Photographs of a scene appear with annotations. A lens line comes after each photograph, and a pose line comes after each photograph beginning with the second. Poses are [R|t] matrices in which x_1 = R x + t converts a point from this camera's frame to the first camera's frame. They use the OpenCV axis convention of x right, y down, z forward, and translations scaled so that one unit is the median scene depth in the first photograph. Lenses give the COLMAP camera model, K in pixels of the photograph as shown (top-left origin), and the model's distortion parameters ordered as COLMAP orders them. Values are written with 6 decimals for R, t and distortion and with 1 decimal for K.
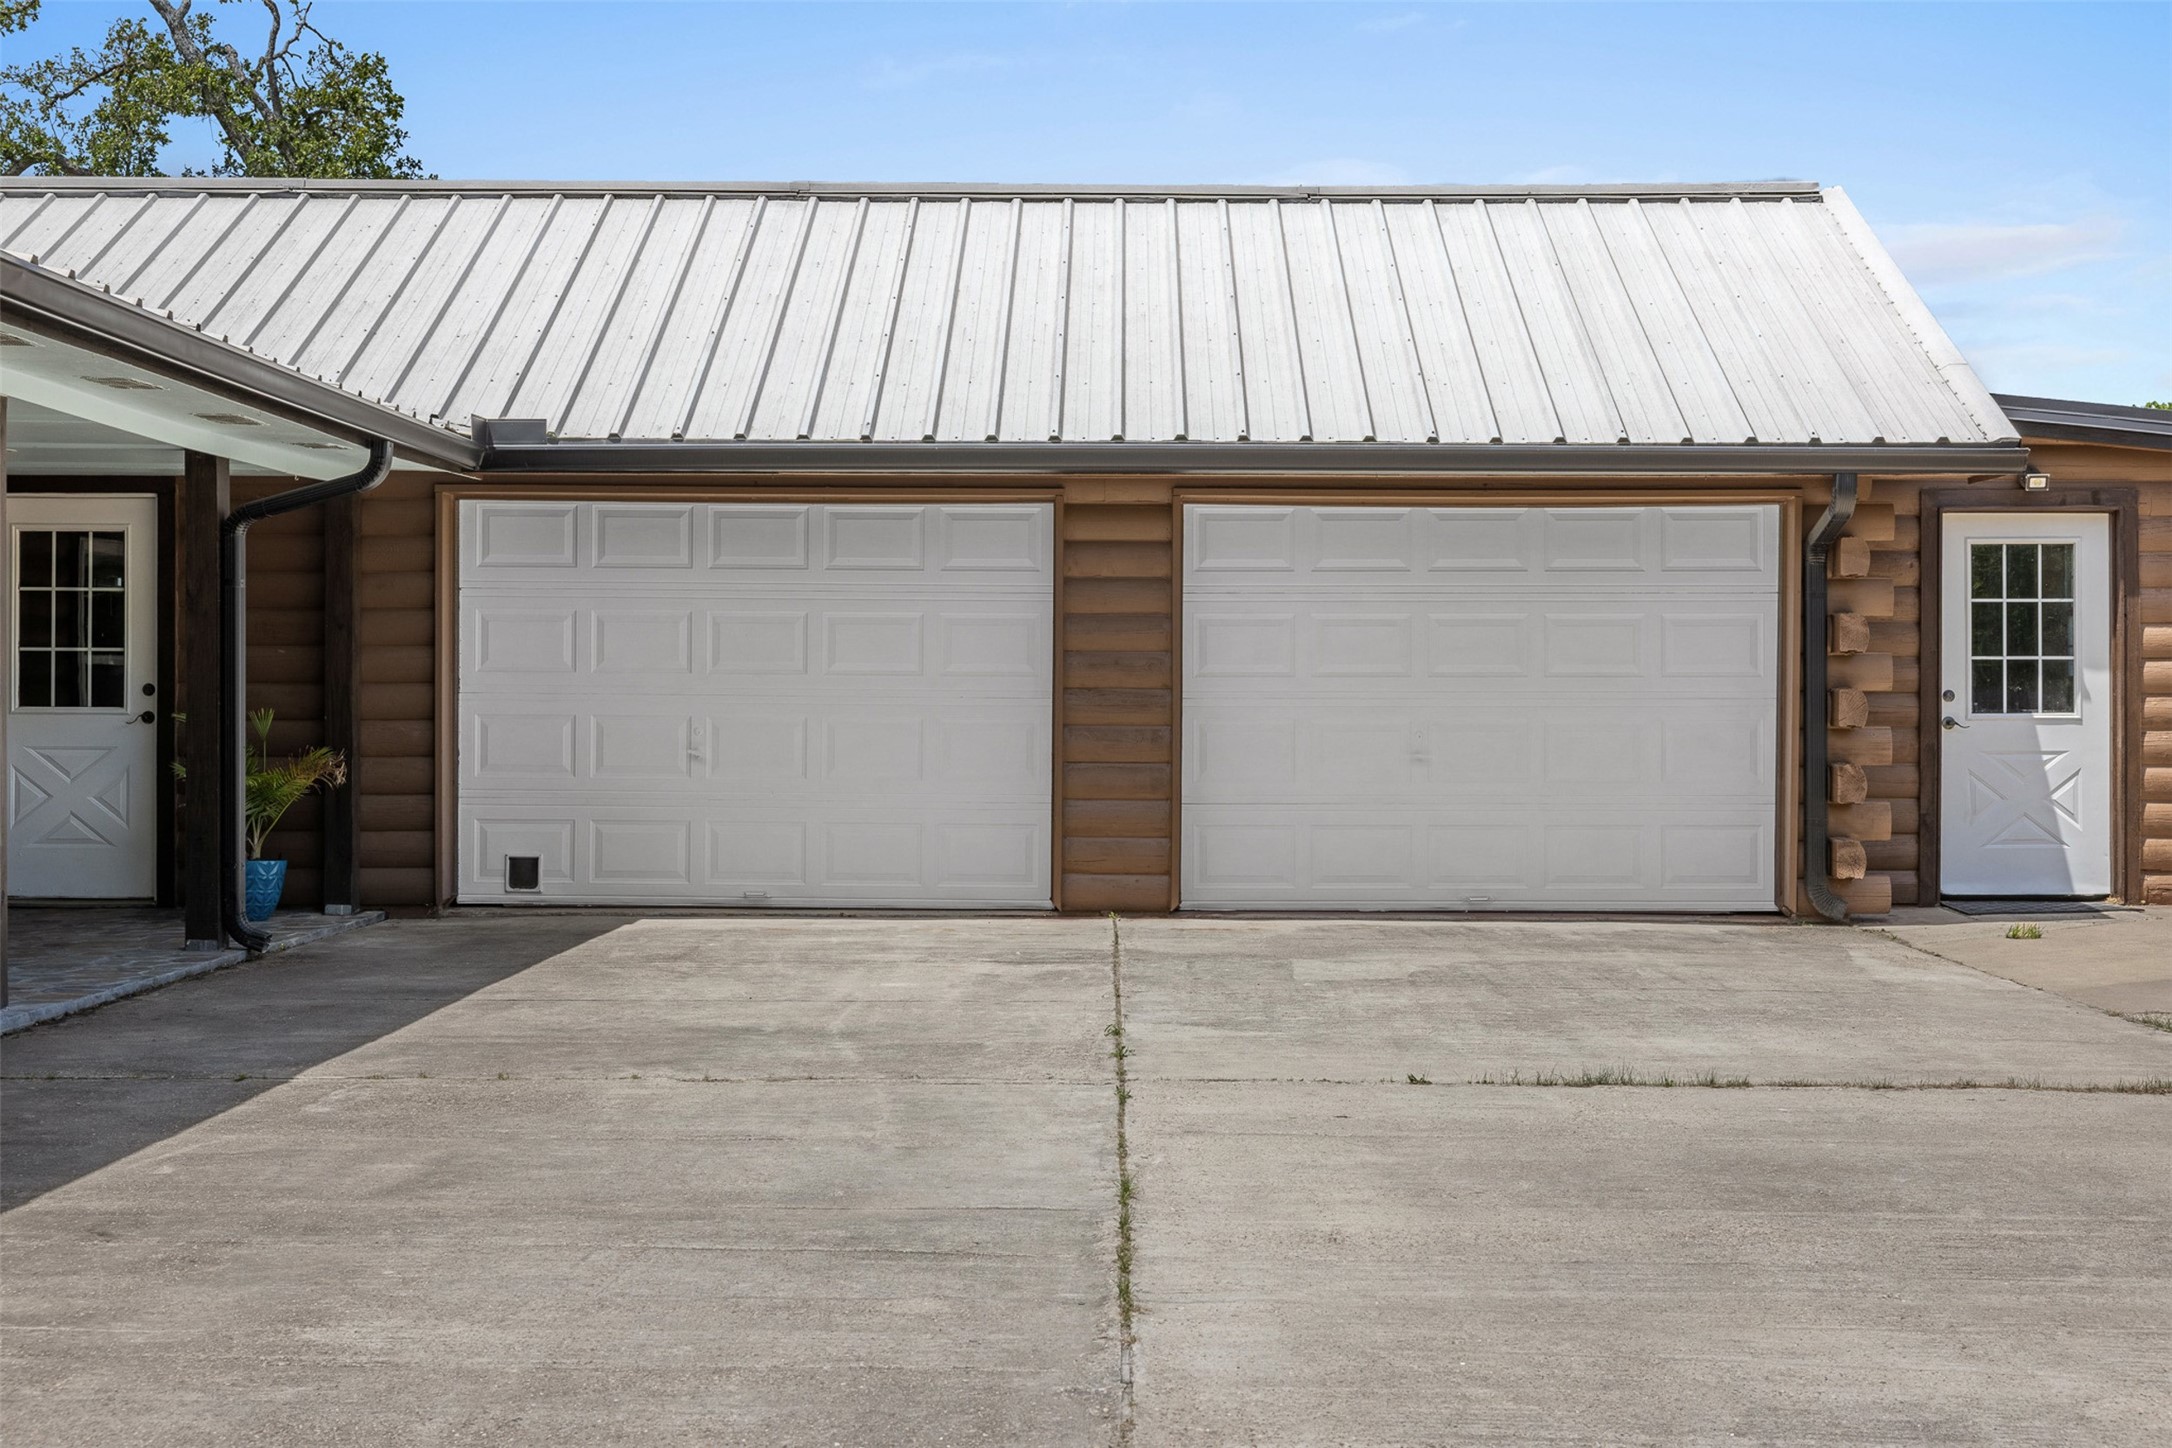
lens RADIAL K [[2900.9, 0, 1087.6], [0, 2900.9, 716.5], [0, 0, 1]] dist [0.001164, 0.000000]
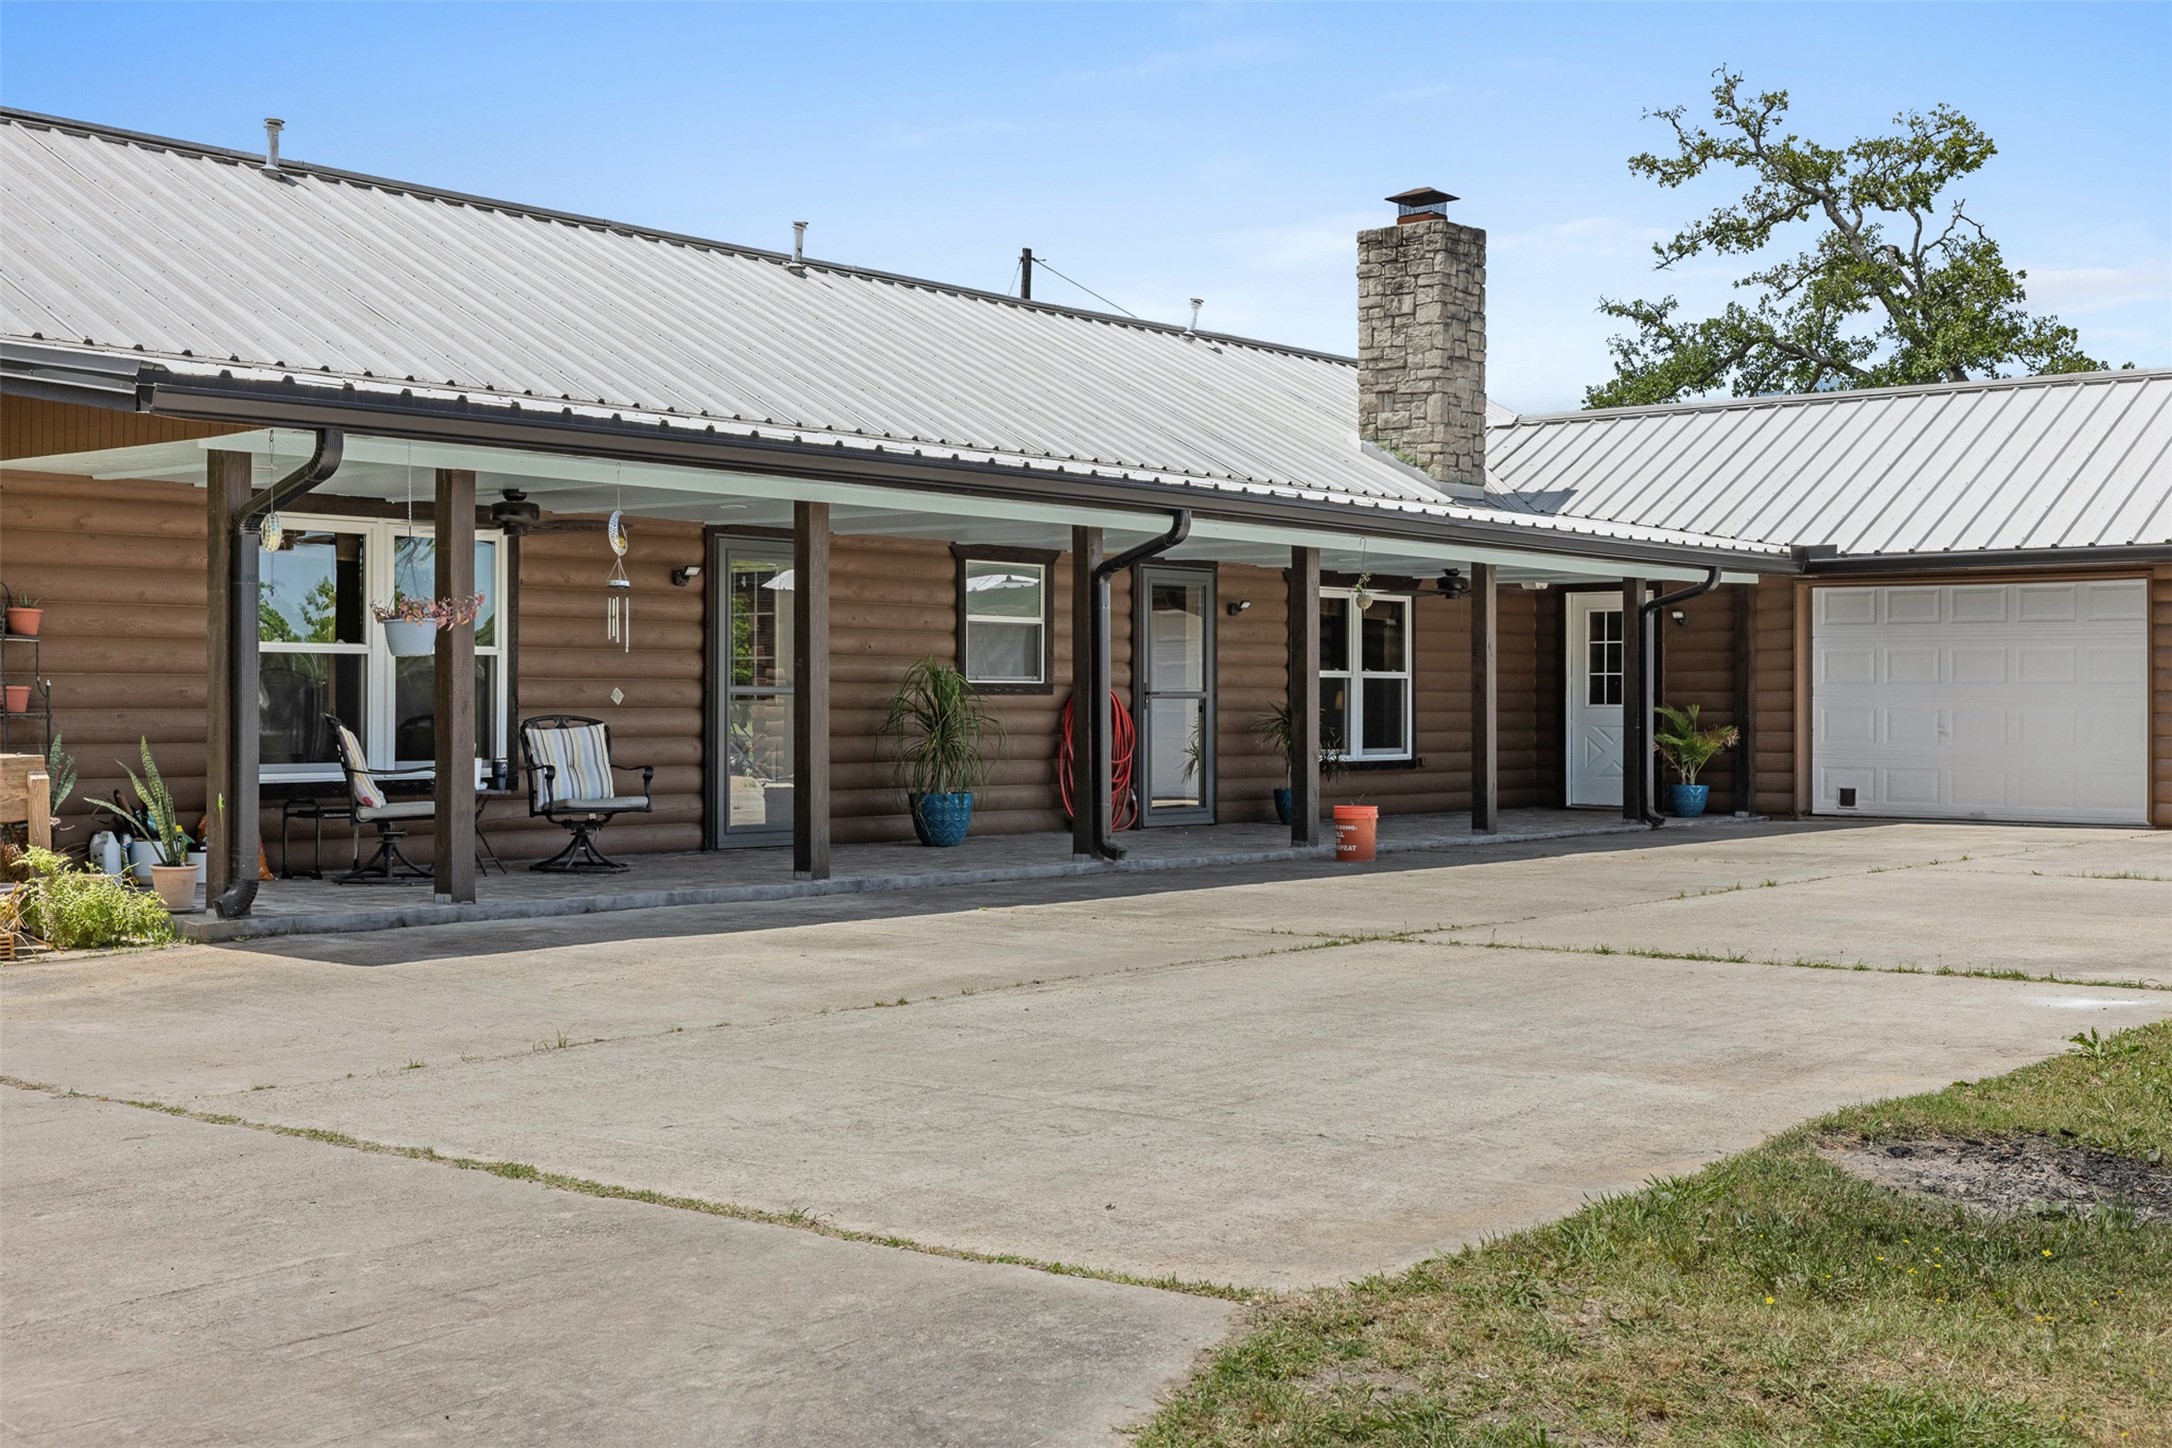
lens RADIAL K [[2664.2, 0, 1086.3], [0, 2664.2, 722.8], [0, 0, 1]] dist [-0.002093, 0.000000]
pose [[0.775140, -0.000567, -0.631790, 0.473662], [-0.000838, 0.999998, -0.001926, 0.012019], [0.631789, 0.002022, 0.775137, -0.553950]]
